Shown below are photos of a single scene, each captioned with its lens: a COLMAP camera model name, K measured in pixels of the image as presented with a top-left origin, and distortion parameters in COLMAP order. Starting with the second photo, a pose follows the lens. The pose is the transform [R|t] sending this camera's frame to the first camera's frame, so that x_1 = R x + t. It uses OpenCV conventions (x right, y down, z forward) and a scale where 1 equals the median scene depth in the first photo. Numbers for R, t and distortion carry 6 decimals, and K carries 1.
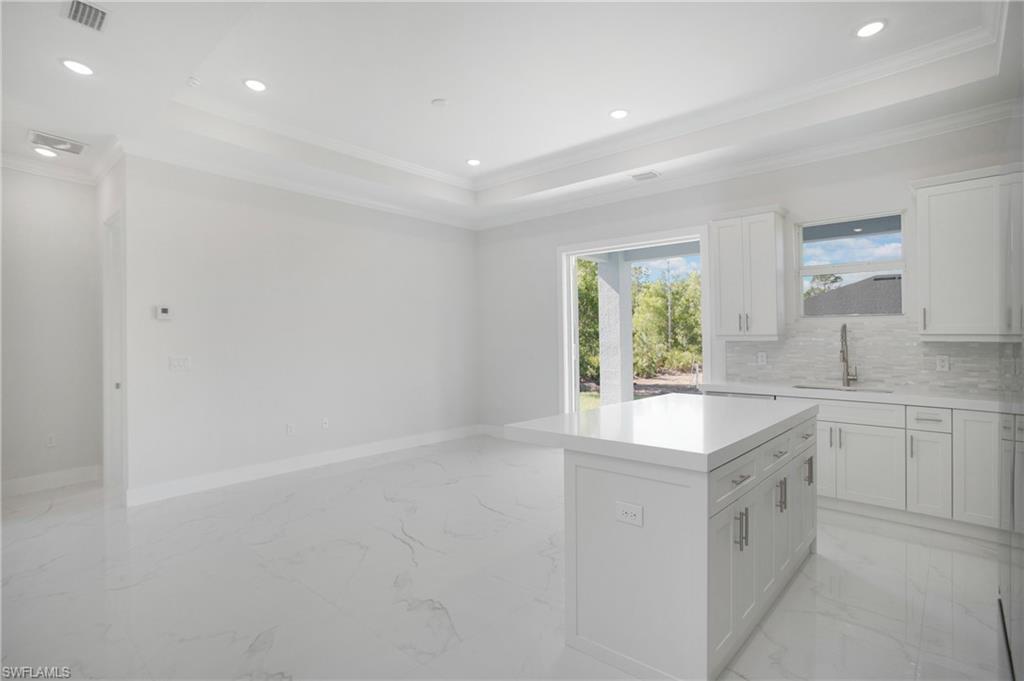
lens RADIAL K [[503.1, 0, 512.0], [0, 503.1, 340.5], [0, 0, 1]] dist [-0.011556, 0.000467]
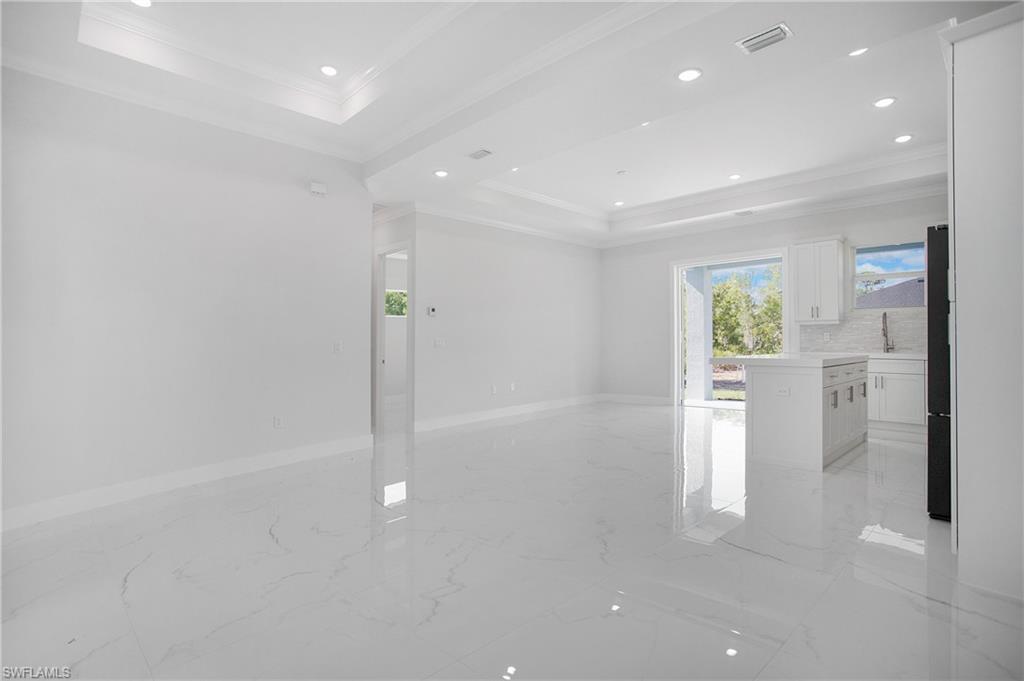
lens RADIAL K [[524.9, 0, 507.5], [0, 524.9, 351.6], [0, 0, 1]] dist [-0.002555, 0.038863]
pose [[0.999402, -0.001903, -0.034529, -0.390313], [0.002223, 0.999955, 0.009233, 0.062487], [0.034510, -0.009305, 0.999361, -0.592287]]
